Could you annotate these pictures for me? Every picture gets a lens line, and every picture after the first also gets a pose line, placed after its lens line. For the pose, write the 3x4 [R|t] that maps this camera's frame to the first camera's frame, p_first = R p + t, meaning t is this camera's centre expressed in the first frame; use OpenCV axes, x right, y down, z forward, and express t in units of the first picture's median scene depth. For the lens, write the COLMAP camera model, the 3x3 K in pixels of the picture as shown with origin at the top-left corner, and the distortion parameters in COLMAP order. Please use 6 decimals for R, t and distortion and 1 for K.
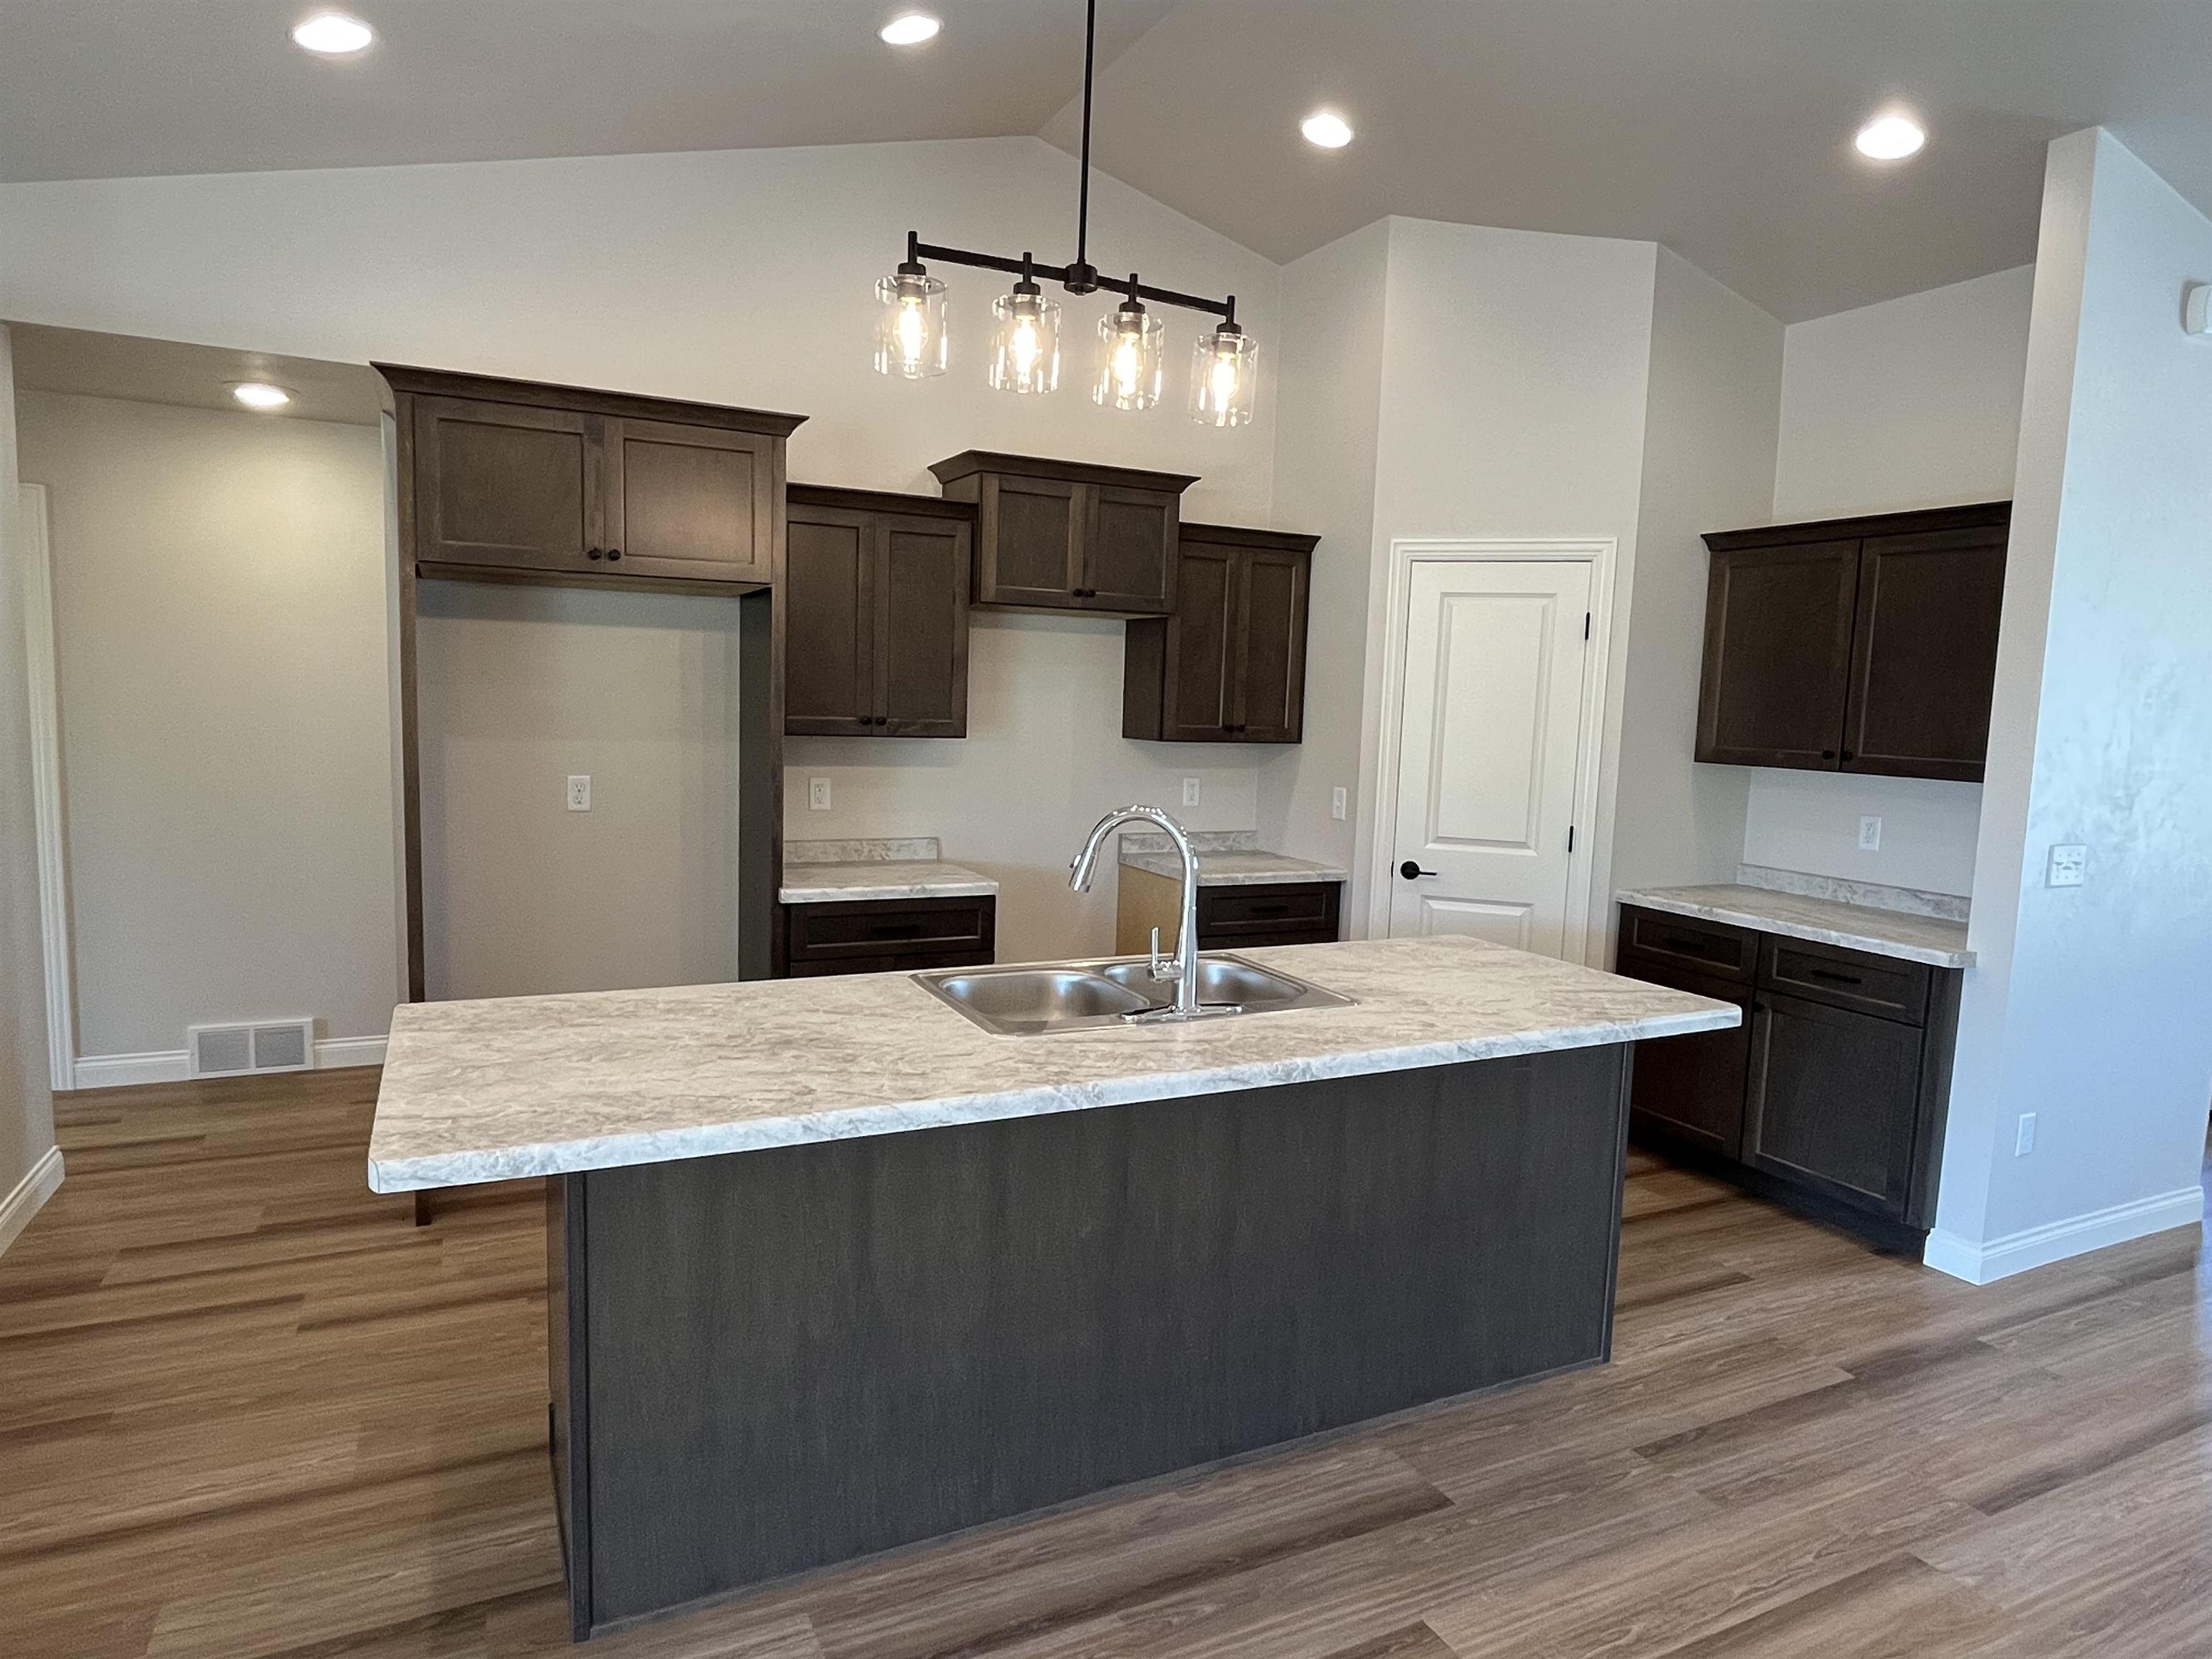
lens RADIAL K [[1311.6, 0, 1092.2], [0, 1311.6, 823.8], [0, 0, 1]] dist [-0.008715, 0.002710]
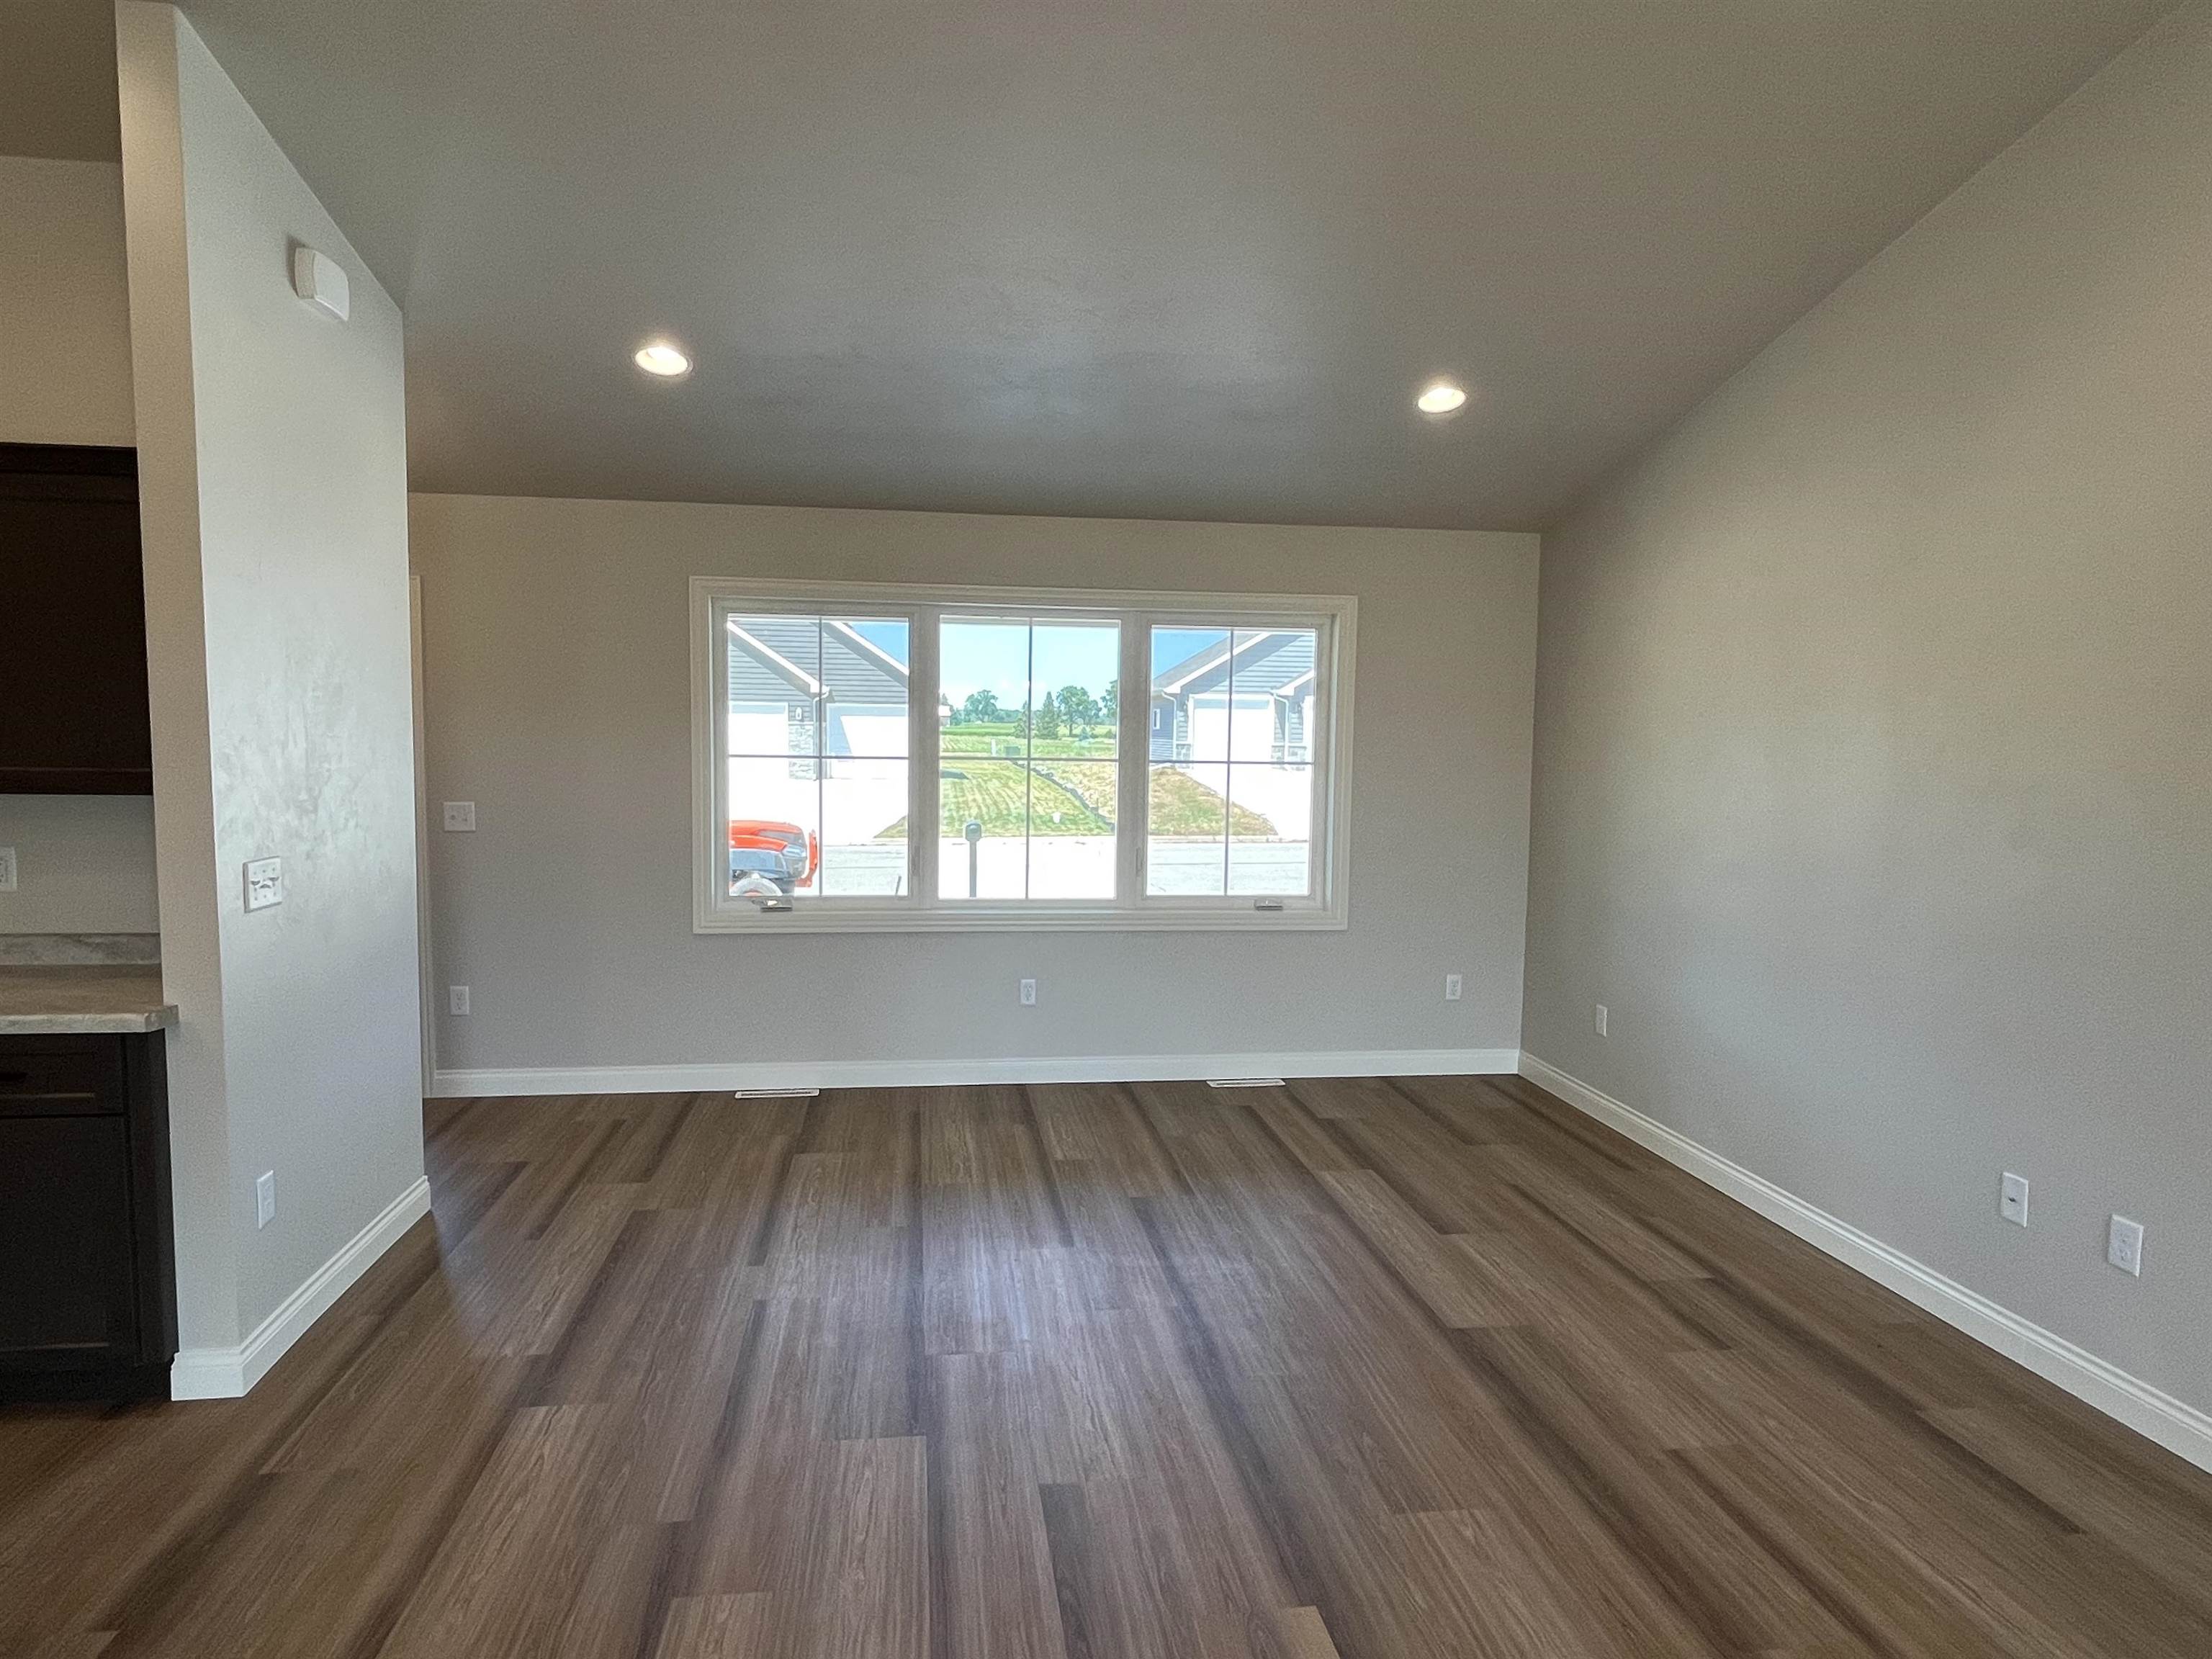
lens RADIAL K [[1311.6, 0, 1085.6], [0, 1311.6, 829.1], [0, 0, 1]] dist [-0.008715, 0.002710]
pose [[0.320383, -0.106389, 0.941295, 0.104697], [0.100488, 0.991884, 0.077904, -0.016982], [-0.941943, 0.069630, 0.328474, 0.194391]]
